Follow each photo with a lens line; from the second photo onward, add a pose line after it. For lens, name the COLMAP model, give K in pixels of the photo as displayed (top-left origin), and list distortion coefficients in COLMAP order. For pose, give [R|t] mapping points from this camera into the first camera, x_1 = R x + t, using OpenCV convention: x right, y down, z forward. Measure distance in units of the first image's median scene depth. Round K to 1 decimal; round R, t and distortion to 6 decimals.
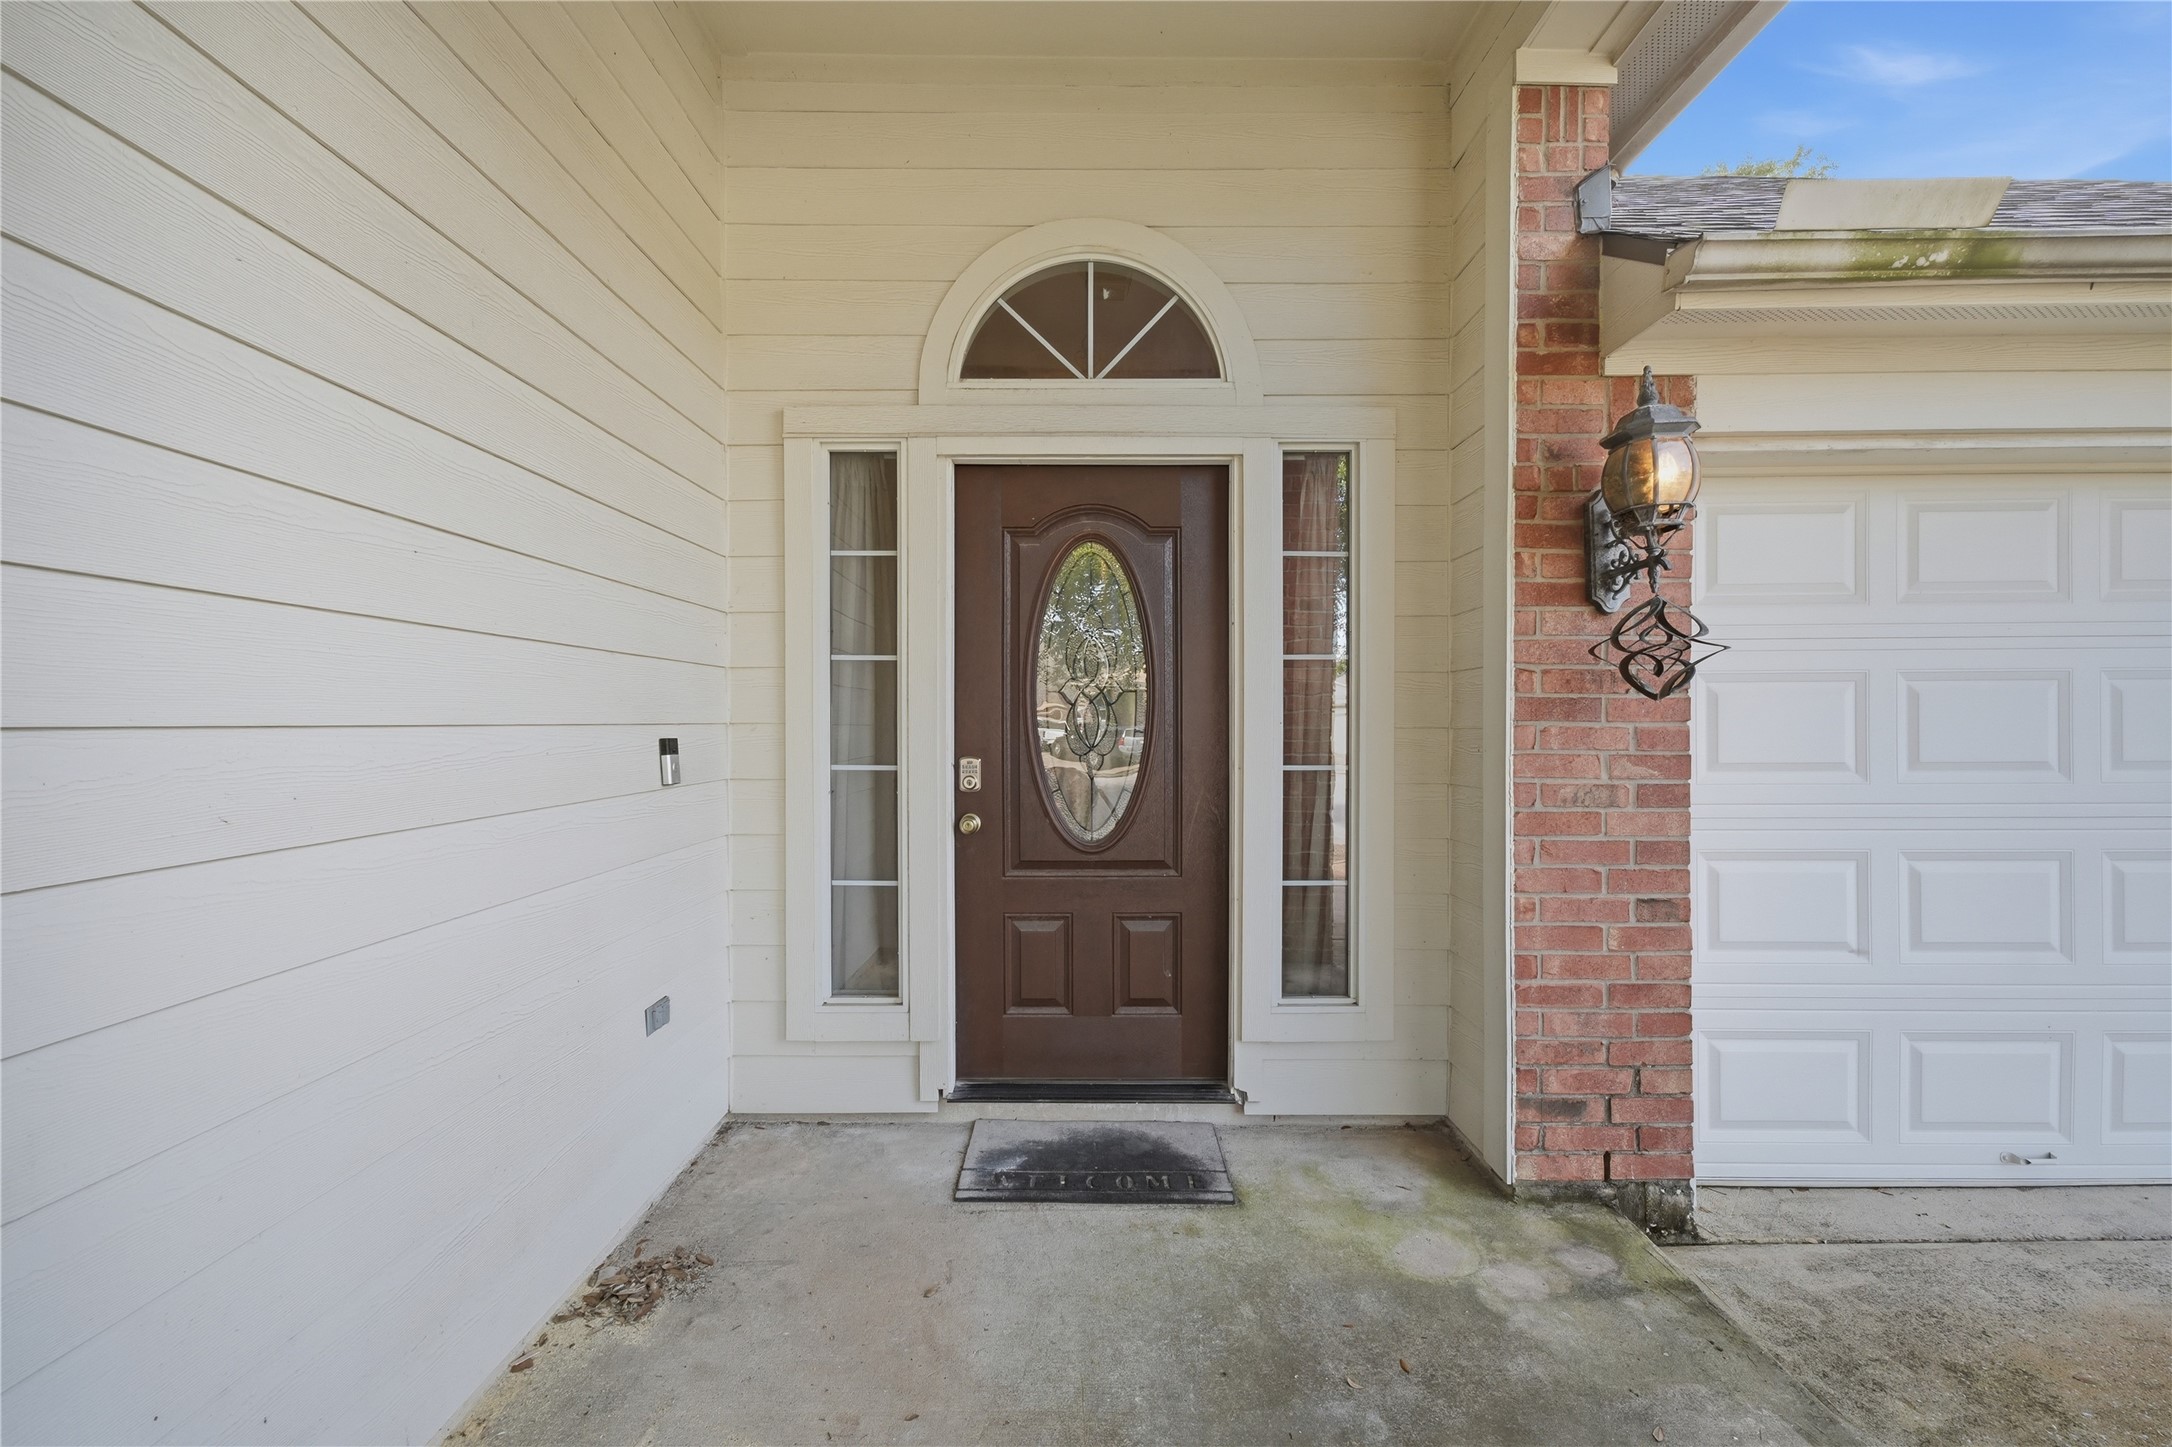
lens RADIAL K [[928.4, 0, 1087.5], [0, 928.4, 725.4], [0, 0, 1]] dist [0.013894, -0.002041]
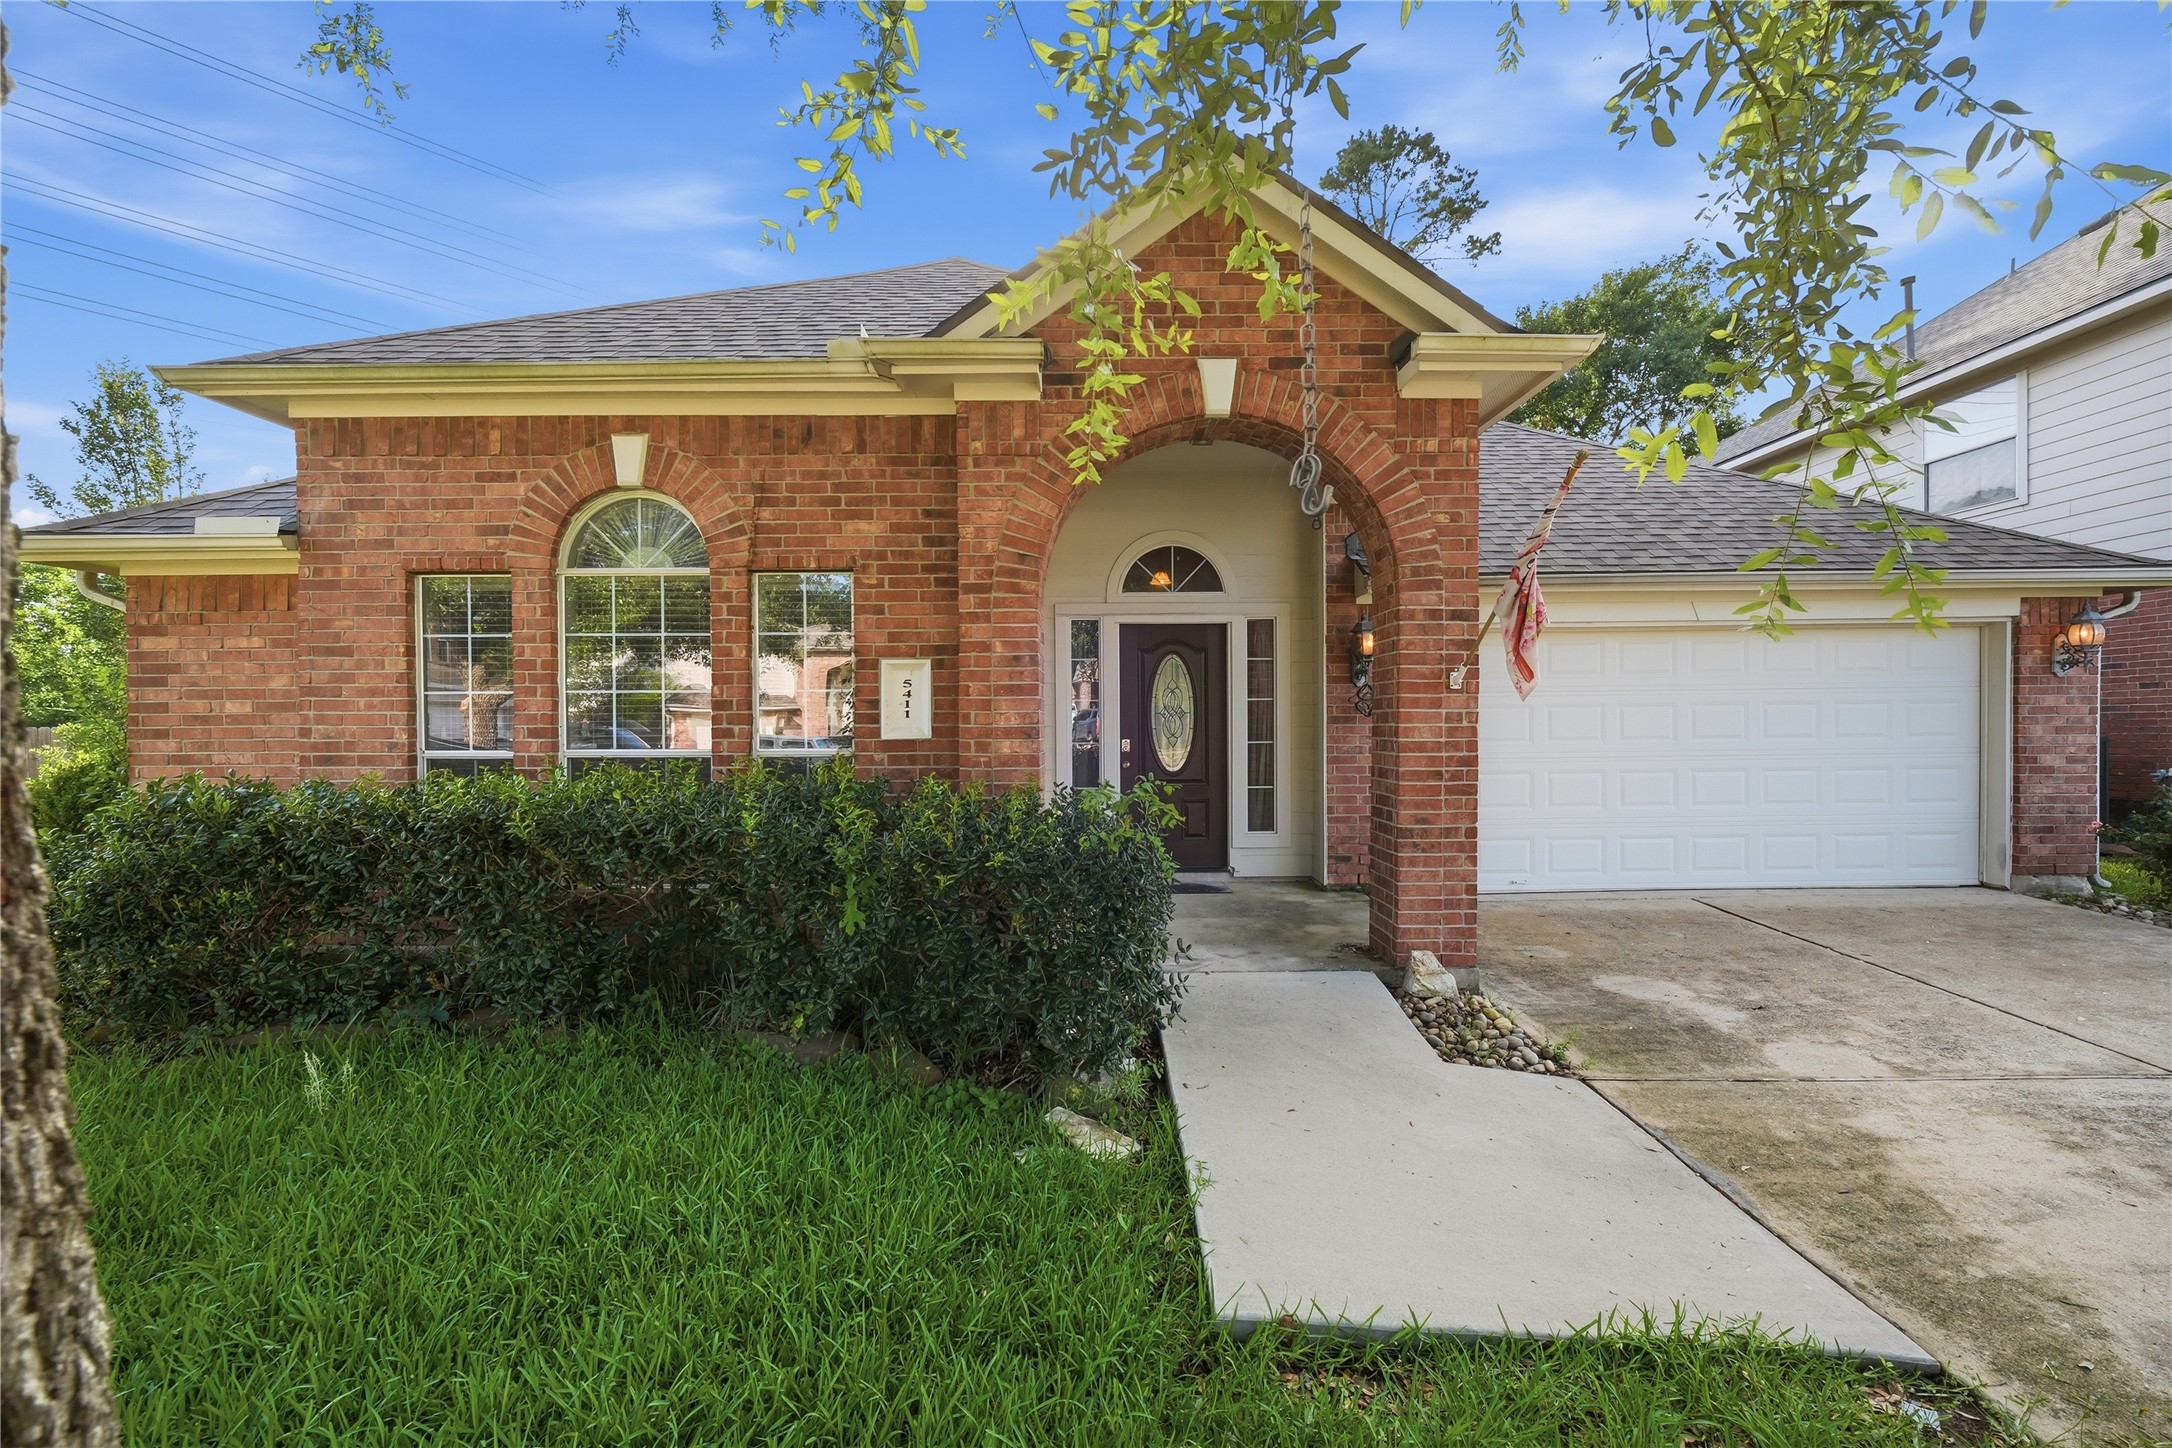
lens RADIAL K [[928.4, 0, 1091.8], [0, 928.4, 717.7], [0, 0, 1]] dist [0.013894, -0.002041]
pose [[0.999921, -0.007632, -0.009956, -0.200317], [0.007699, 0.999948, 0.006723, -0.042662], [0.009904, -0.006799, 0.999928, -1.602094]]
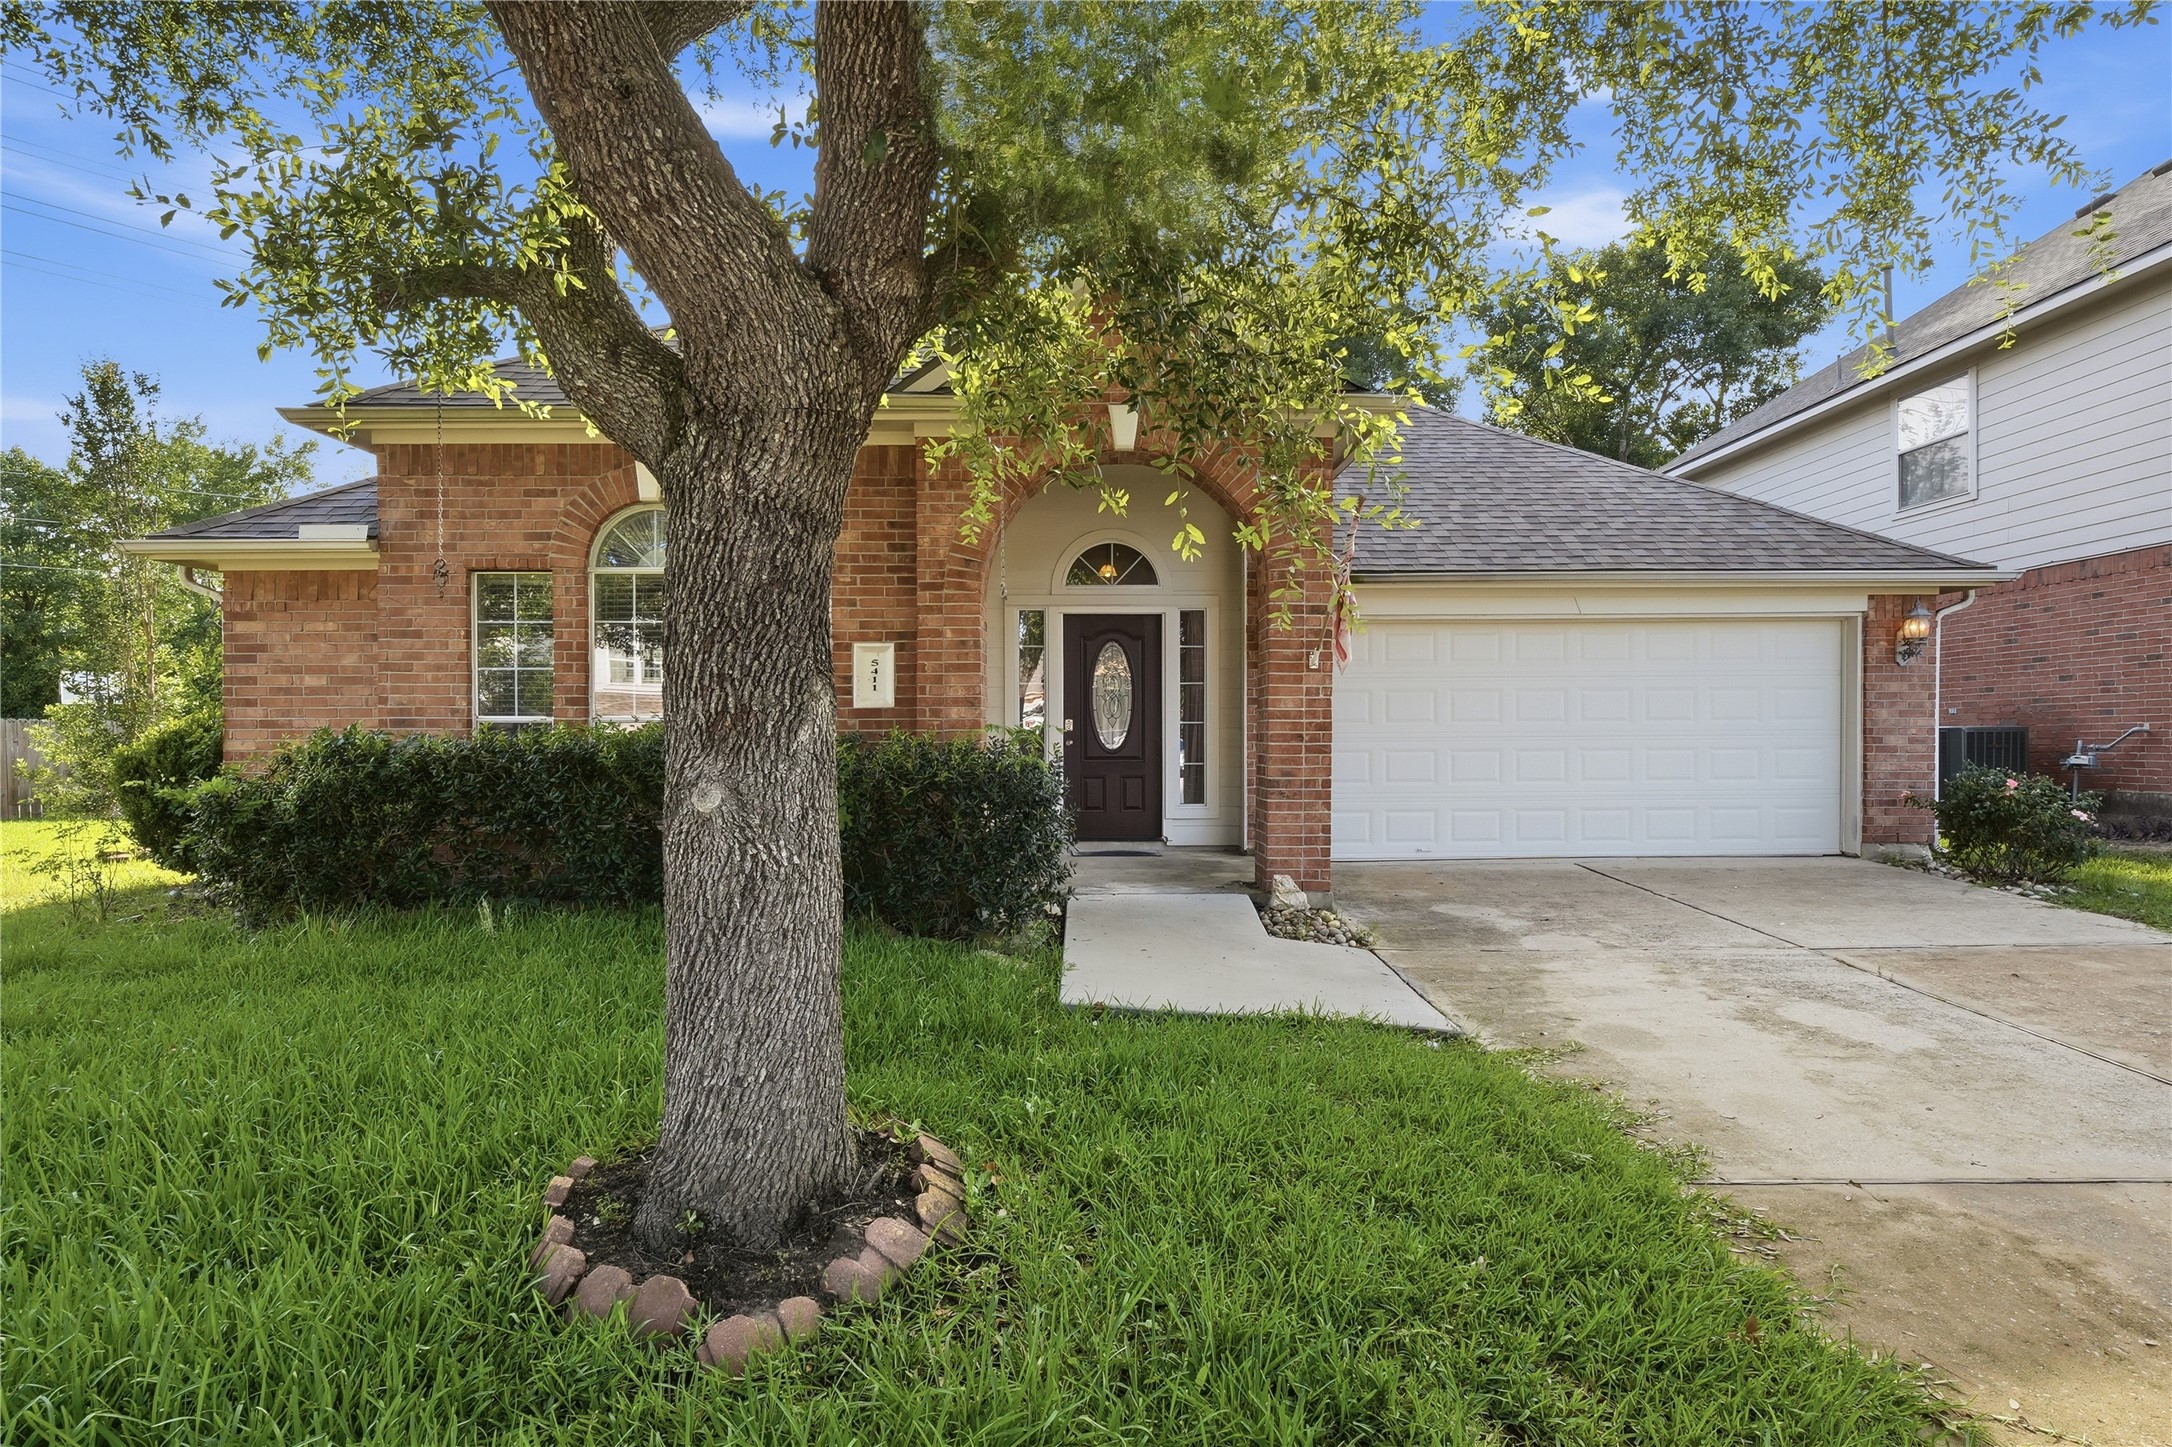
lens RADIAL K [[1081.7, 0, 1080.3], [0, 1081.7, 720.7], [0, 0, 1]] dist [0.012554, -0.001048]
pose [[0.999995, -0.003177, -0.000859, -0.093303], [0.003183, 0.999965, 0.007710, 0.015342], [0.000834, -0.007713, 0.999970, -2.321122]]
